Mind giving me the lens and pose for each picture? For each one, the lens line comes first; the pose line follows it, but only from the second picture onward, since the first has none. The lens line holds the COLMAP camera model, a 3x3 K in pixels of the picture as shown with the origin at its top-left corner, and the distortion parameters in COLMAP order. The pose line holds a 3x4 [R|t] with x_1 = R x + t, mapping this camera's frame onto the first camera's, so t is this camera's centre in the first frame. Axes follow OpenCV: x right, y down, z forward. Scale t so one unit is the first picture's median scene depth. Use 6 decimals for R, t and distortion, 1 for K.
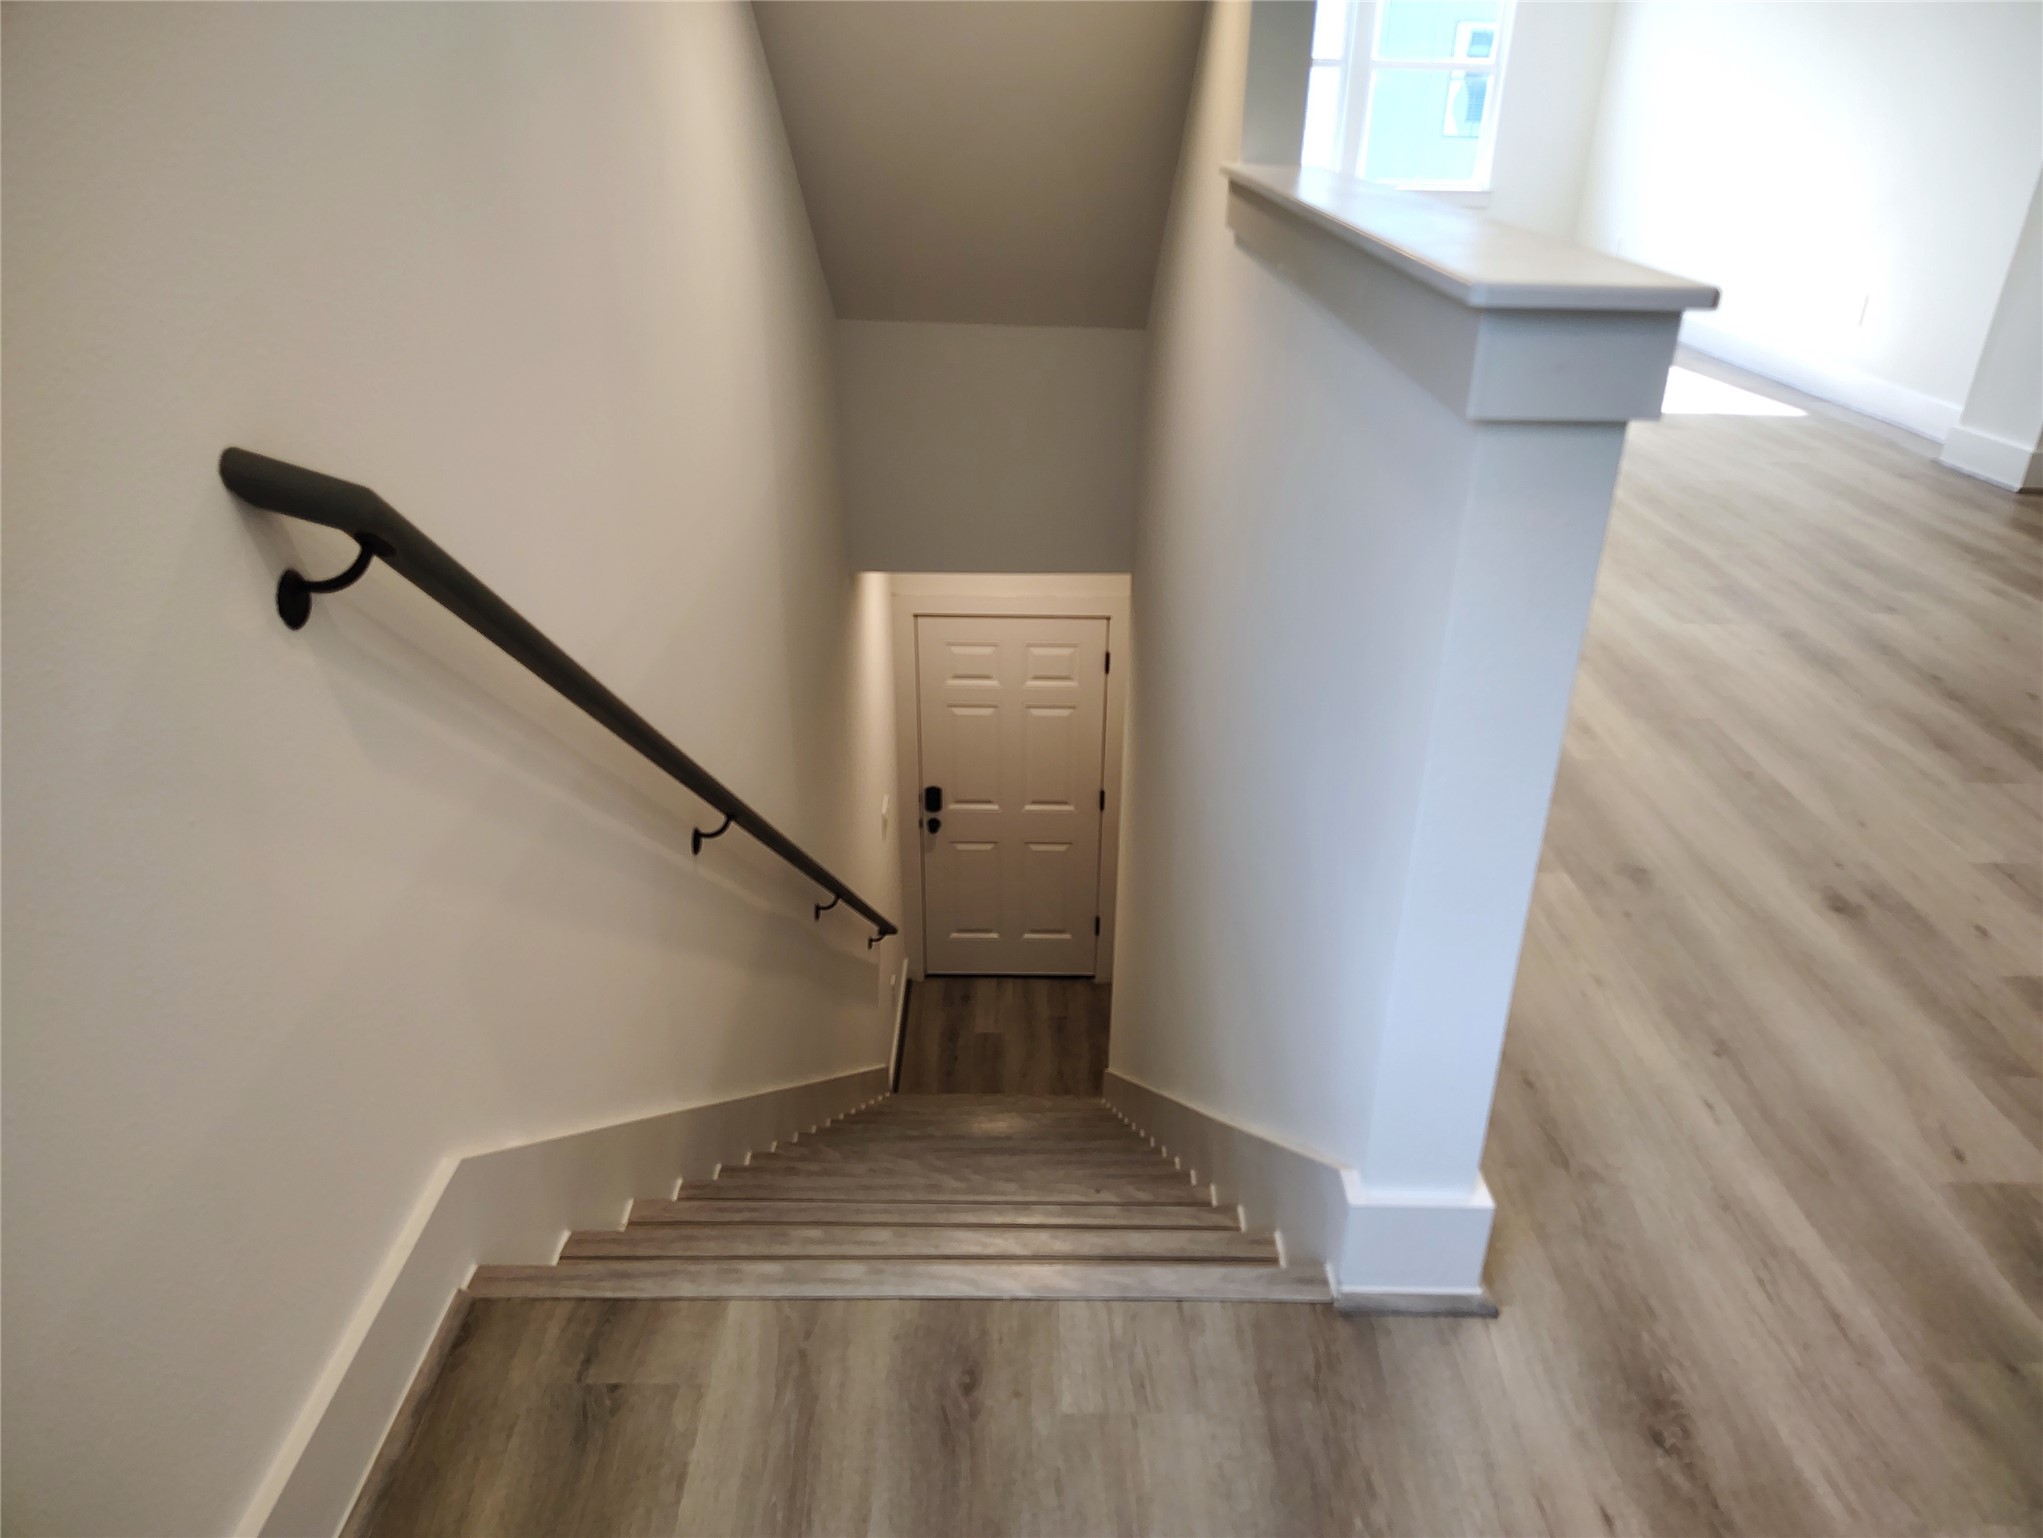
lens RADIAL K [[1406.5, 0, 1021.2], [0, 1406.5, 773.0], [0, 0, 1]] dist [0.046106, -0.061031]
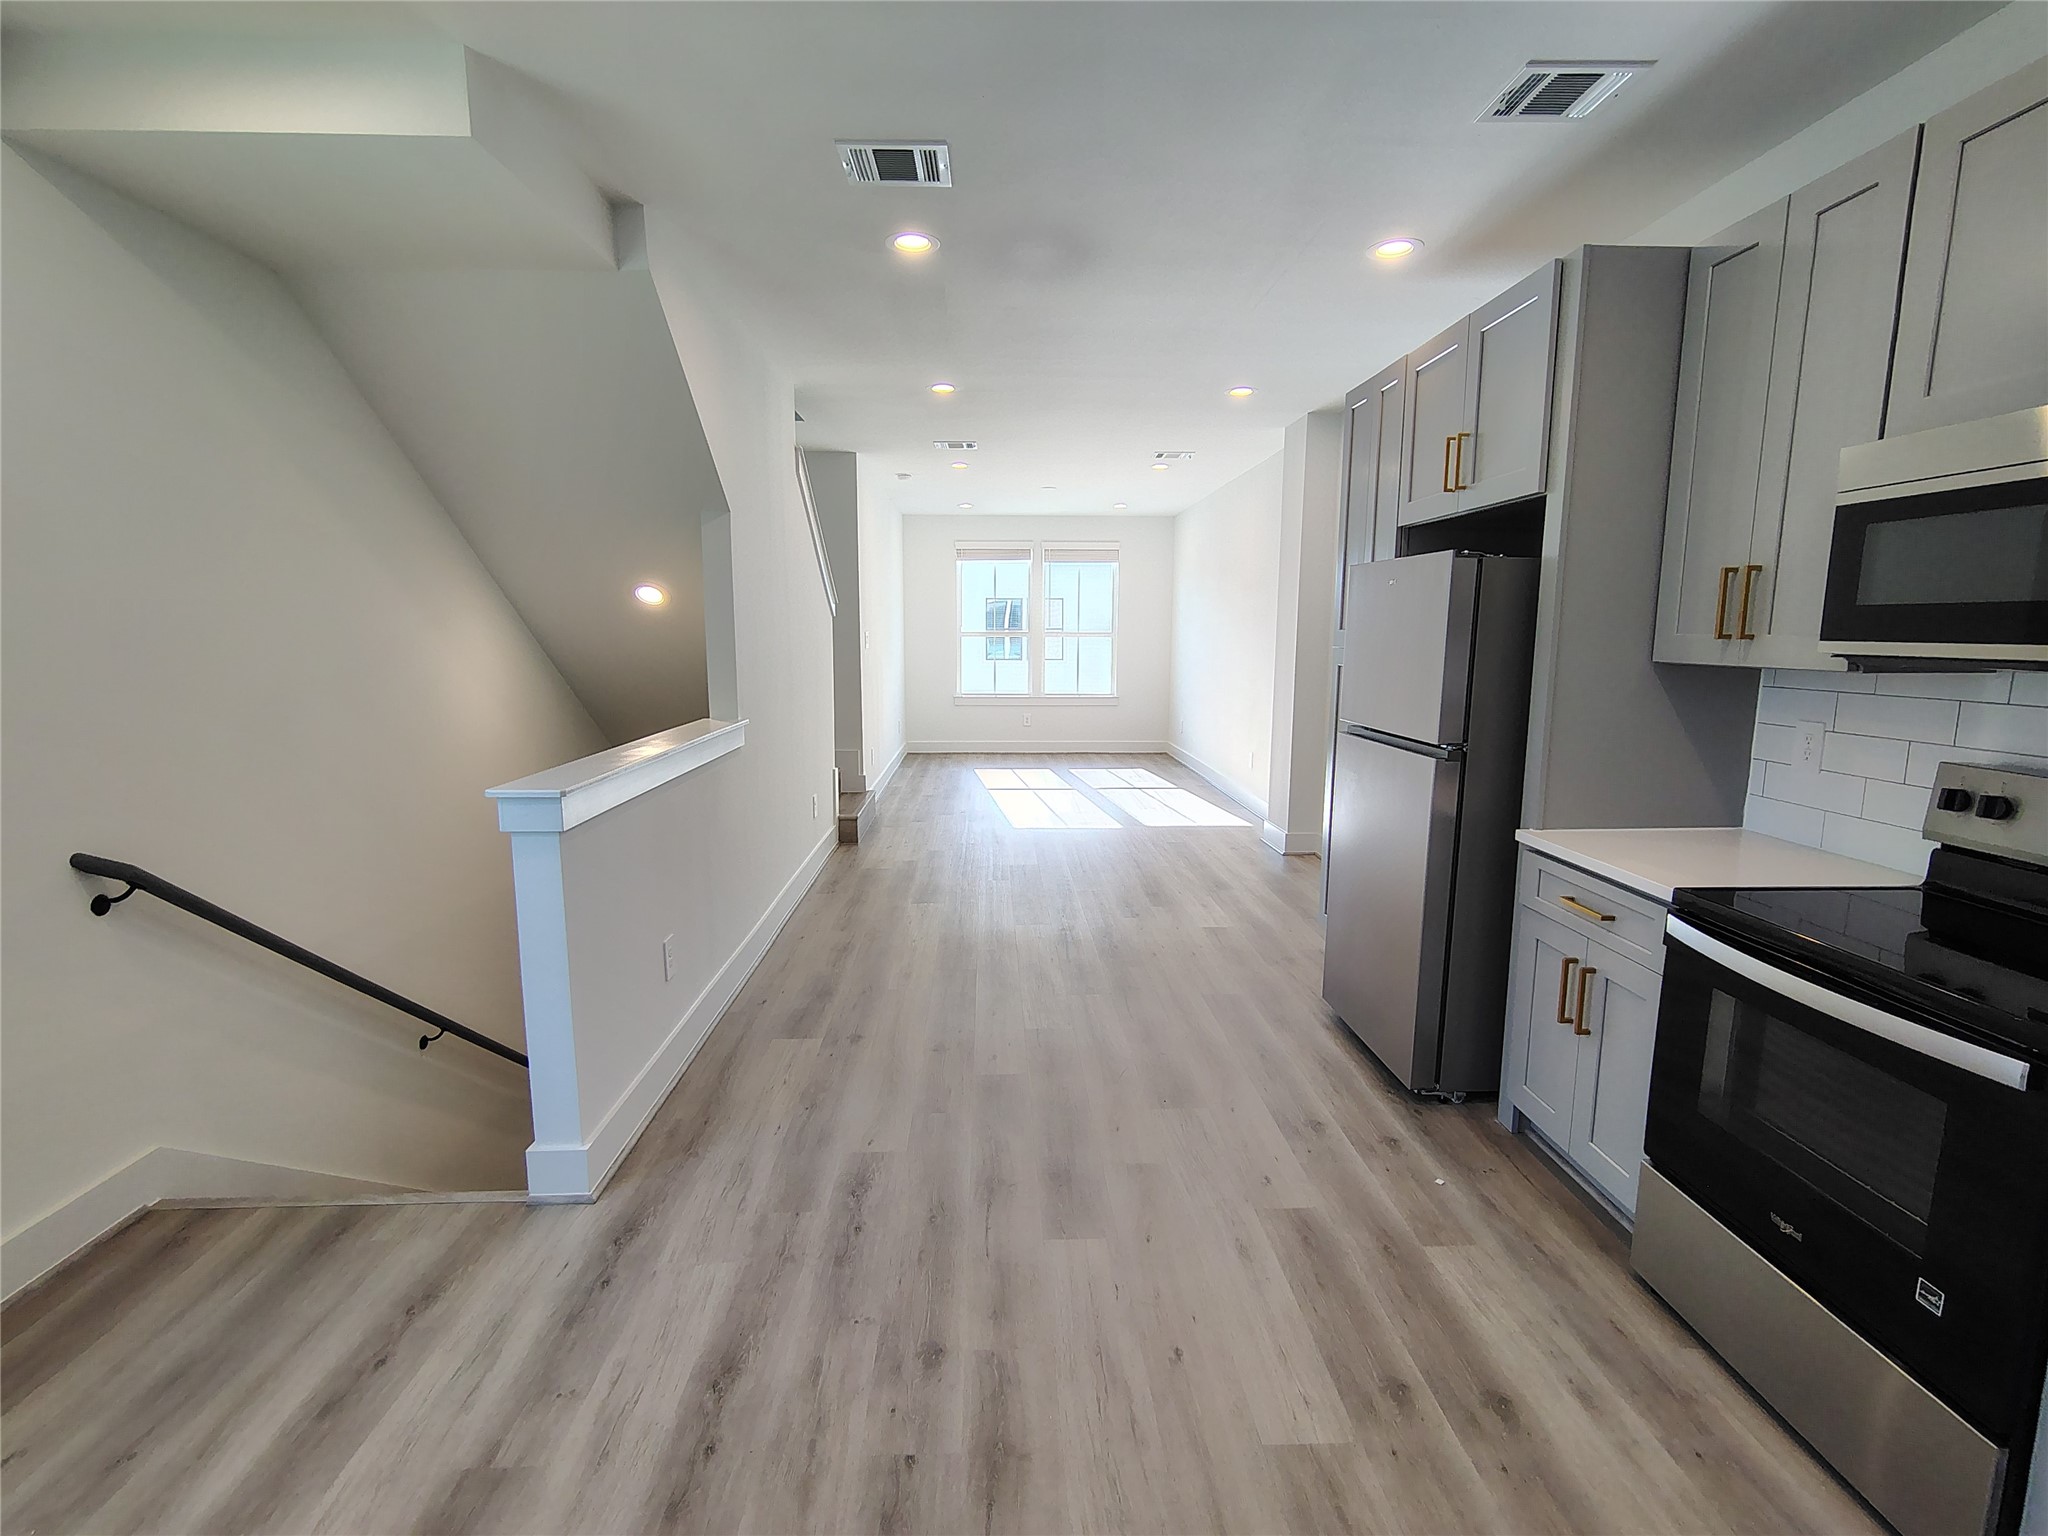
lens RADIAL K [[958.0, 0, 1025.6], [0, 958.0, 763.8], [0, 0, 1]] dist [-0.004957, -0.000726]
pose [[0.999295, -0.023283, 0.029436, 0.588514], [0.031172, 0.951699, -0.305447, 0.113356], [-0.020903, 0.306149, 0.951754, -0.426206]]
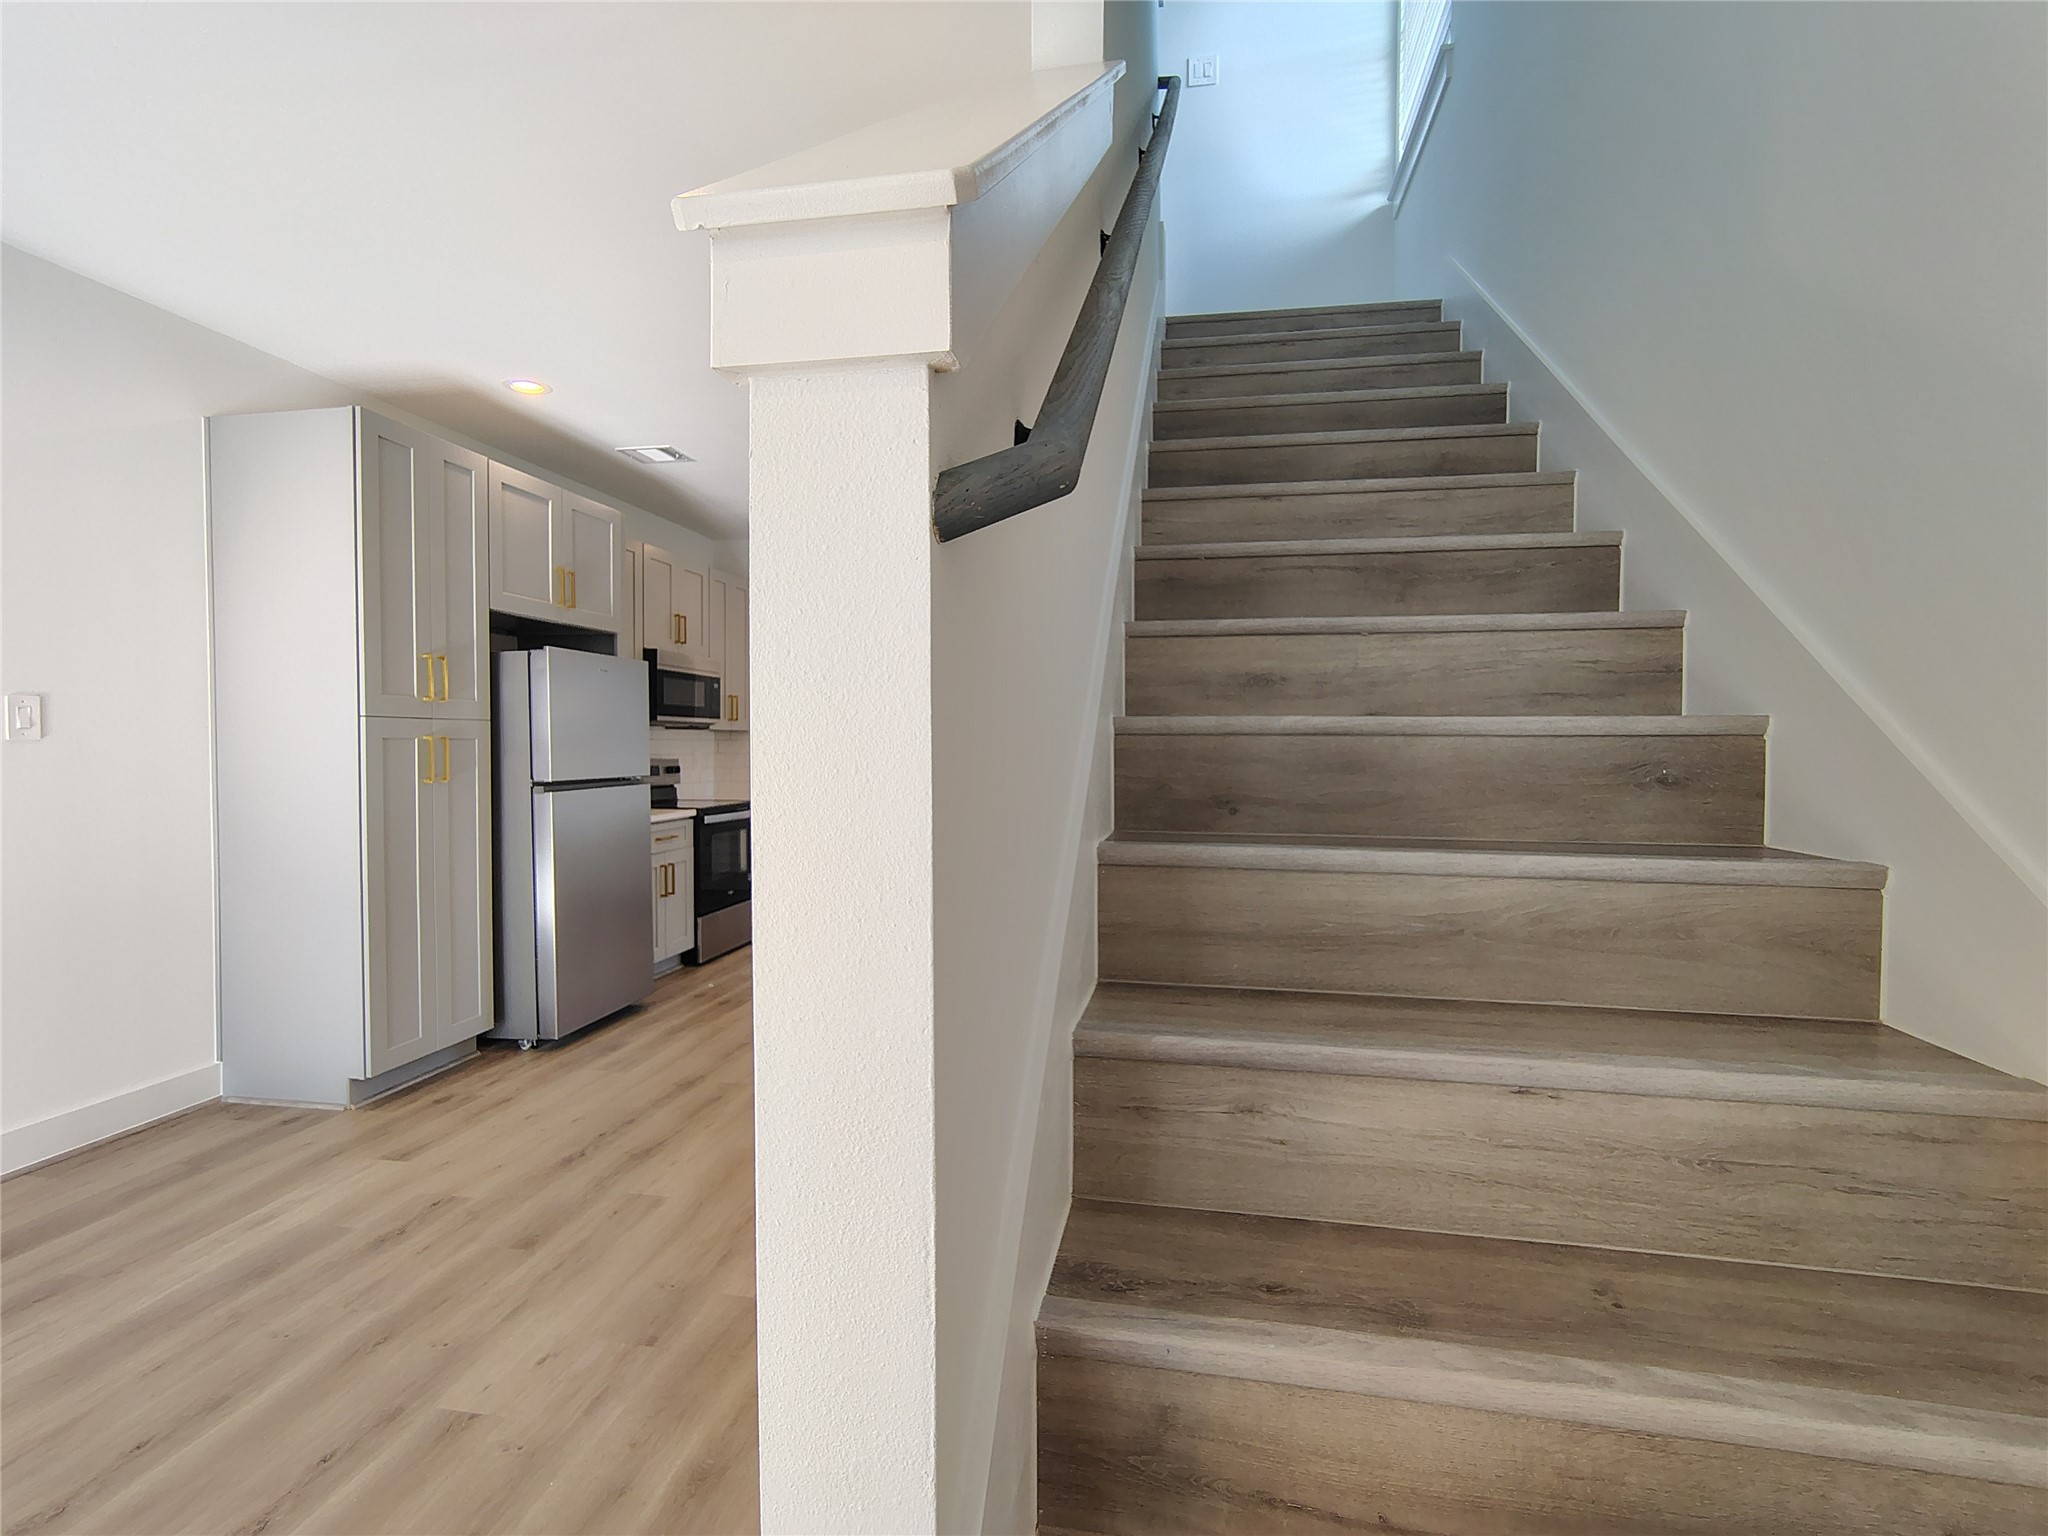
lens RADIAL K [[956.2, 0, 1023.8], [0, 956.2, 766.7], [0, 0, 1]] dist [-0.001127, 0.001910]
pose [[-0.983312, -0.031547, 0.179170, 0.085437], [0.055115, 0.886911, 0.458641, -0.981099], [-0.173377, 0.460862, -0.870372, 1.926684]]
